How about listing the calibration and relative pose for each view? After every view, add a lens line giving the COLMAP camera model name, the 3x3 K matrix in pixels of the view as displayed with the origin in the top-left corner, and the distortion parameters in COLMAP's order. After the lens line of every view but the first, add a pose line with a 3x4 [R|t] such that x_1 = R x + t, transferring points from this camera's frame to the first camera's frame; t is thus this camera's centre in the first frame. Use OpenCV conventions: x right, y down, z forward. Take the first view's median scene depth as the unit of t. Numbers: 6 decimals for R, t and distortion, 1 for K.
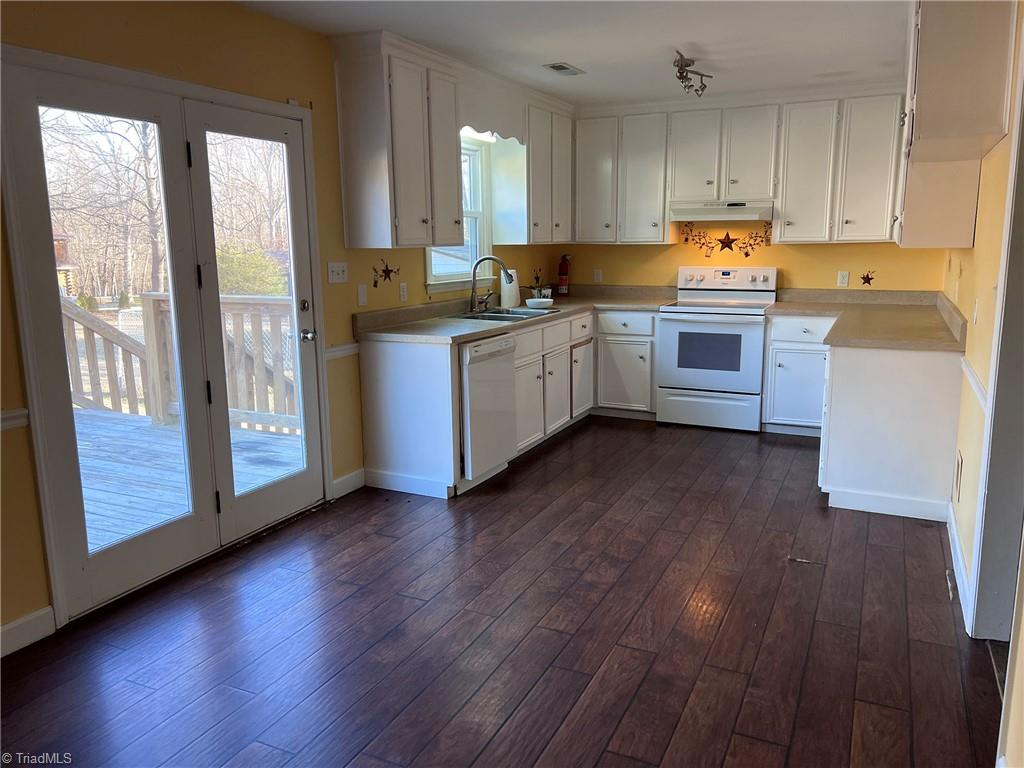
lens RADIAL K [[772.1, 0, 512.6], [0, 772.1, 381.5], [0, 0, 1]] dist [0.051453, -0.048247]
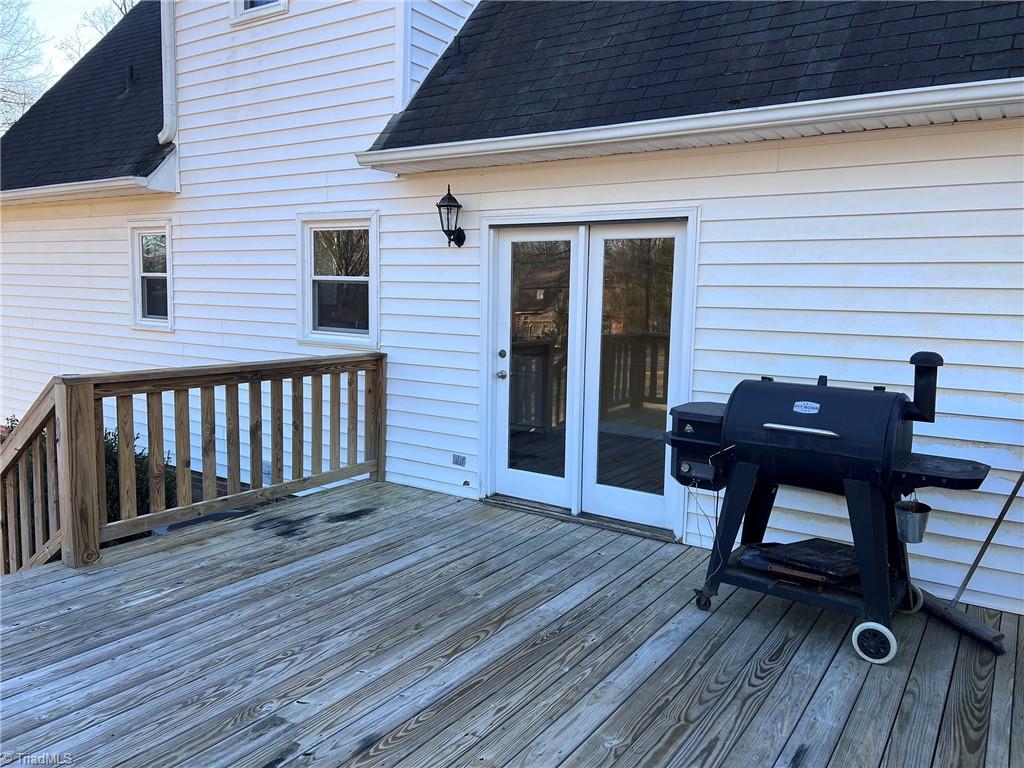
lens RADIAL K [[772.1, 0, 503.5], [0, 772.1, 378.2], [0, 0, 1]] dist [0.051453, -0.048247]
pose [[0.145382, -0.095860, 0.984721, -1.294116], [0.160959, 0.984327, 0.072058, -0.119504], [-0.976195, 0.148023, 0.158533, 0.609840]]
